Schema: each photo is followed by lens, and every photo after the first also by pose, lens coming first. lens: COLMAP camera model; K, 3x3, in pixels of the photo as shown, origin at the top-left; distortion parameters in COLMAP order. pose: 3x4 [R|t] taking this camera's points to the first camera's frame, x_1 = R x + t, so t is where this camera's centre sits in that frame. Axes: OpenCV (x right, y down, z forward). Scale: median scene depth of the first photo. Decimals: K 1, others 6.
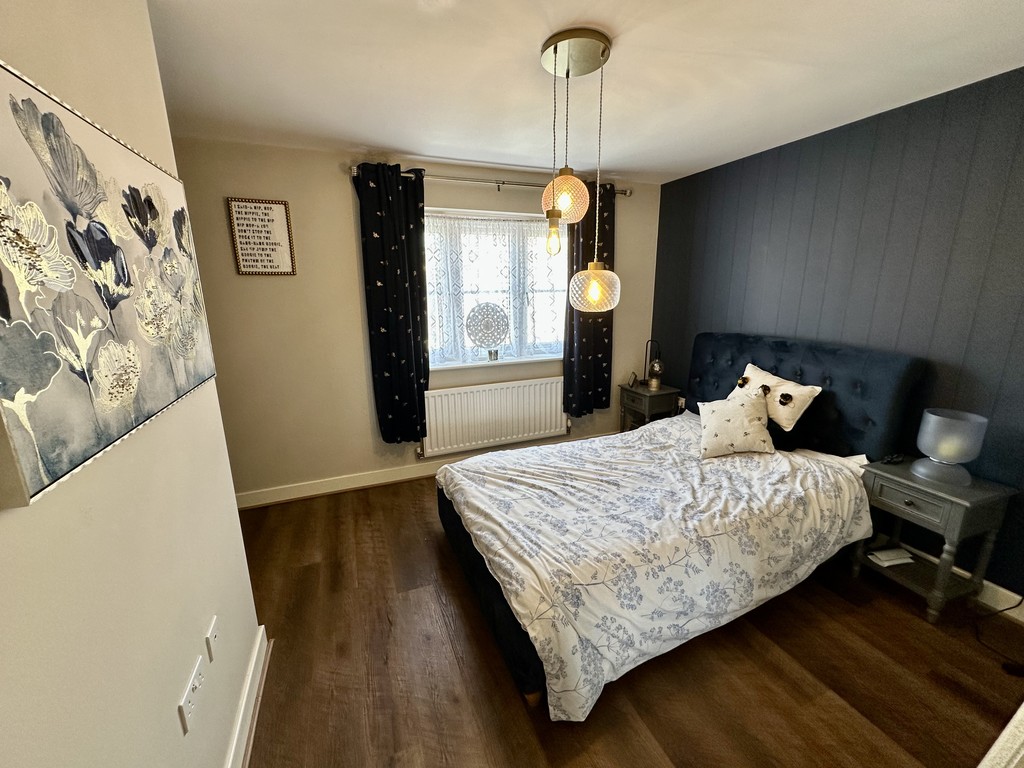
lens RADIAL K [[411.1, 0, 510.4], [0, 411.1, 381.8], [0, 0, 1]] dist [-0.001315, 0.000107]
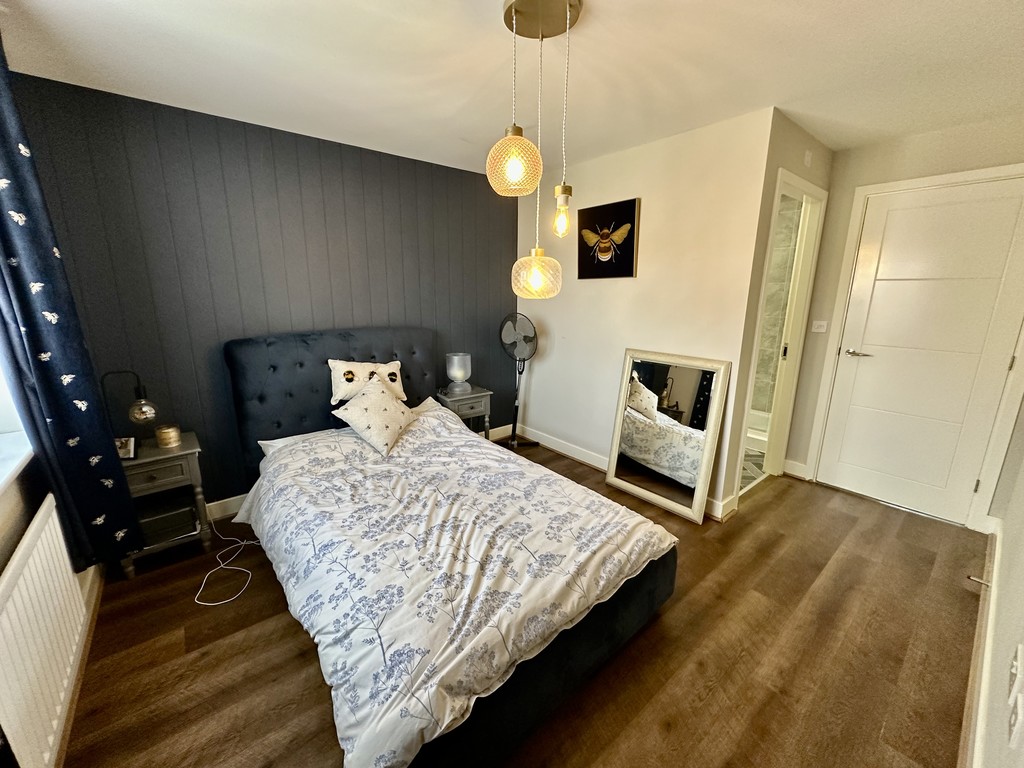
lens RADIAL K [[409.0, 0, 511.1], [0, 409.0, 379.8], [0, 0, 1]] dist [0.000805, 0.000273]
pose [[-0.304249, -0.197822, 0.931826, -0.604334], [0.213012, 0.939301, 0.268959, -0.219918], [-0.928471, 0.280321, -0.243643, 1.109716]]
